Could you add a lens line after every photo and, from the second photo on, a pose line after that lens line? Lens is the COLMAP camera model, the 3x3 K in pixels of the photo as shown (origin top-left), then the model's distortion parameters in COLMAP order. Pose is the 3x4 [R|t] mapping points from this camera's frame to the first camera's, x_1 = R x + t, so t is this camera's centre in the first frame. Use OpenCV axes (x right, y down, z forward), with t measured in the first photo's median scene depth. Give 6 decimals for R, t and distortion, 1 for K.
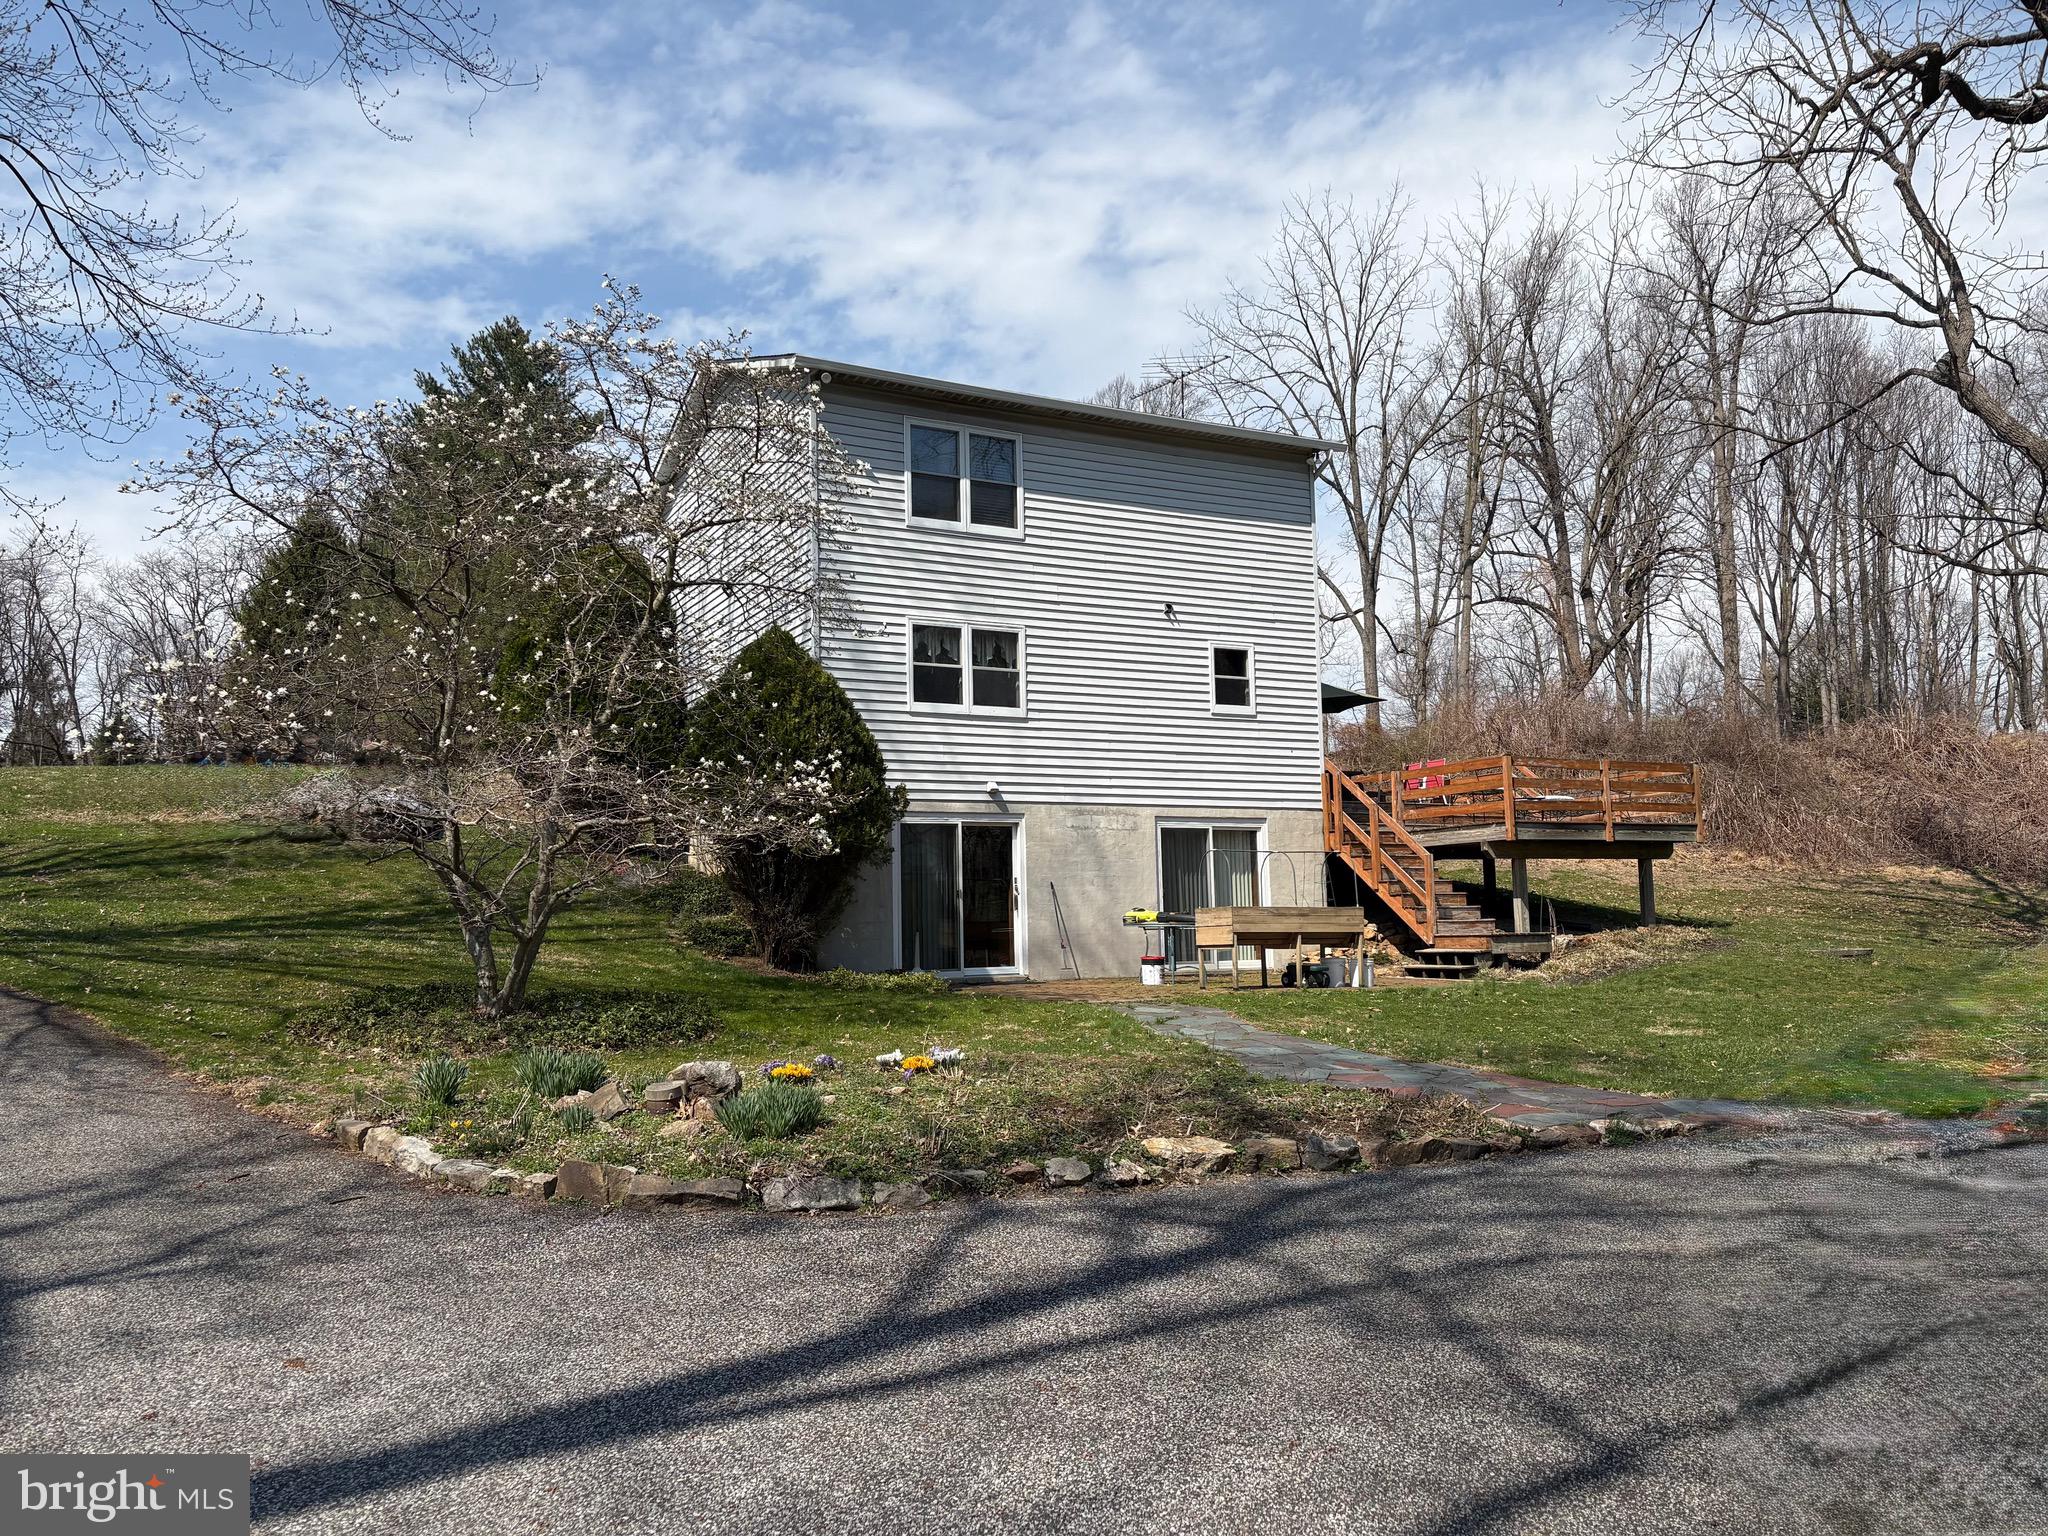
lens RADIAL K [[1522.9, 0, 1024.0], [0, 1522.9, 768.0], [0, 0, 1]] dist [0.109057, -0.135686]
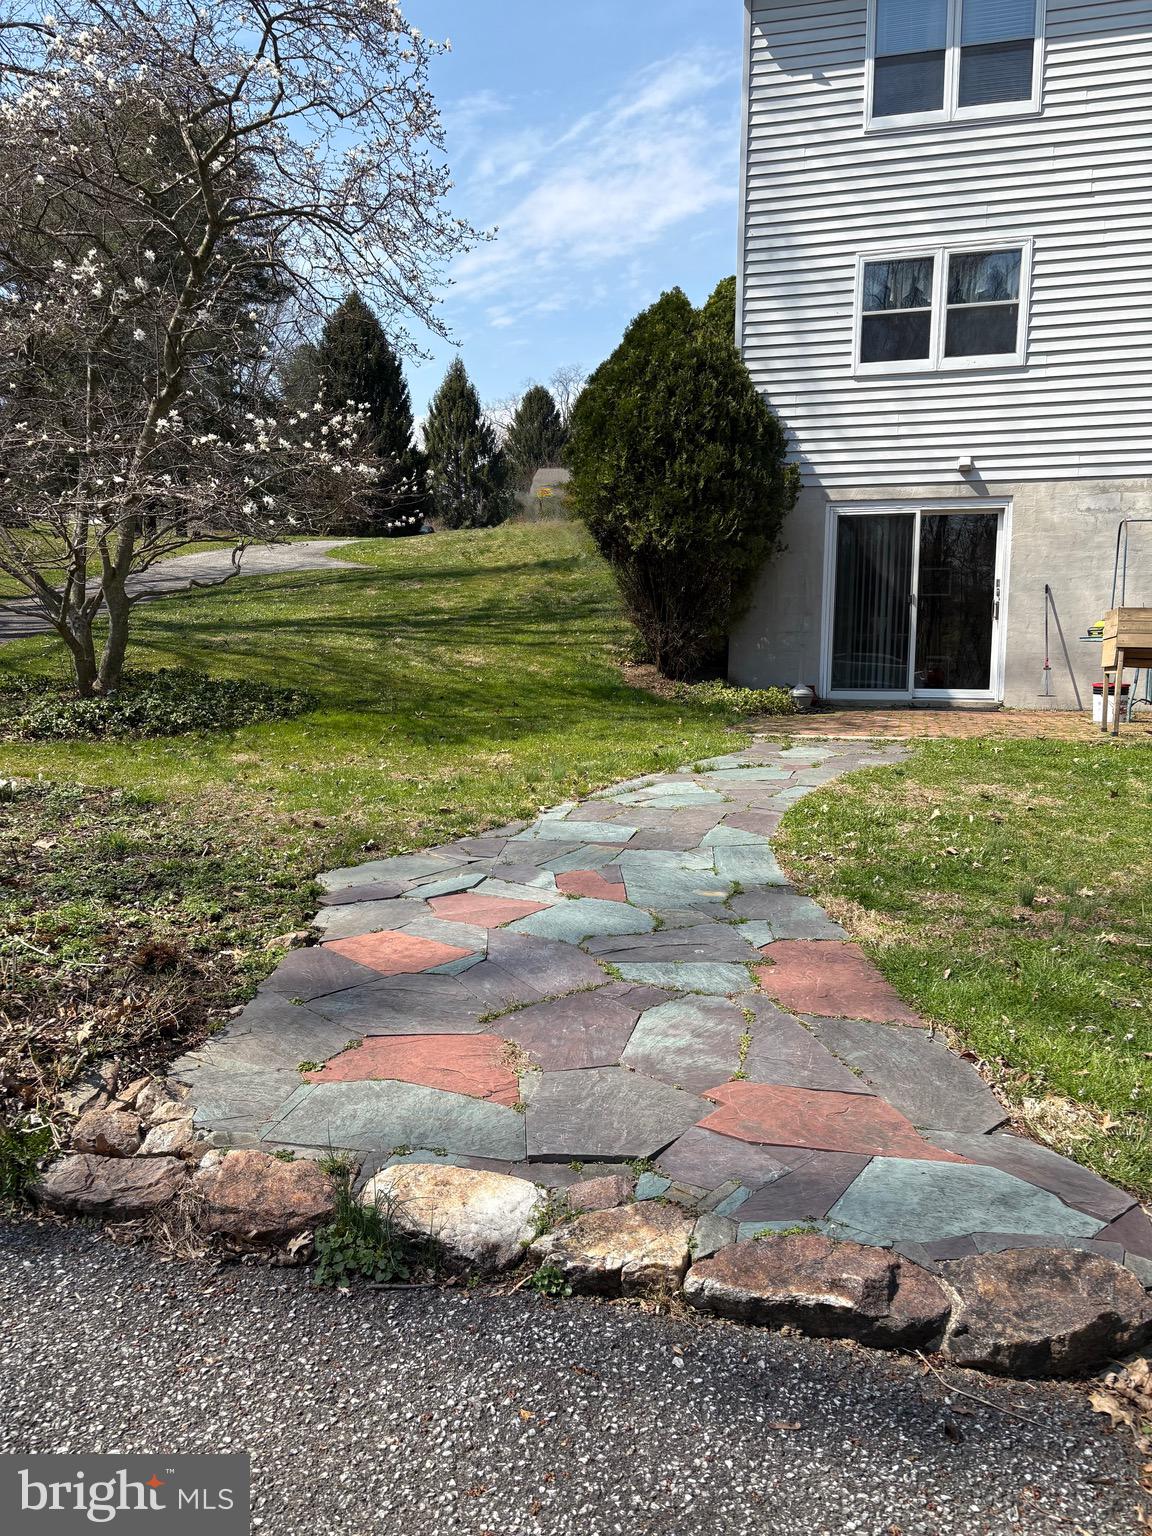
lens RADIAL K [[1142.2, 0, 576.0], [0, 1142.2, 768.0], [0, 0, 1]] dist [0.109057, -0.135686]
pose [[0.702429, 0.100504, -0.704623, 0.277641], [0.043316, 0.982109, 0.183265, 0.048851], [0.710435, -0.159252, 0.685508, 0.418172]]
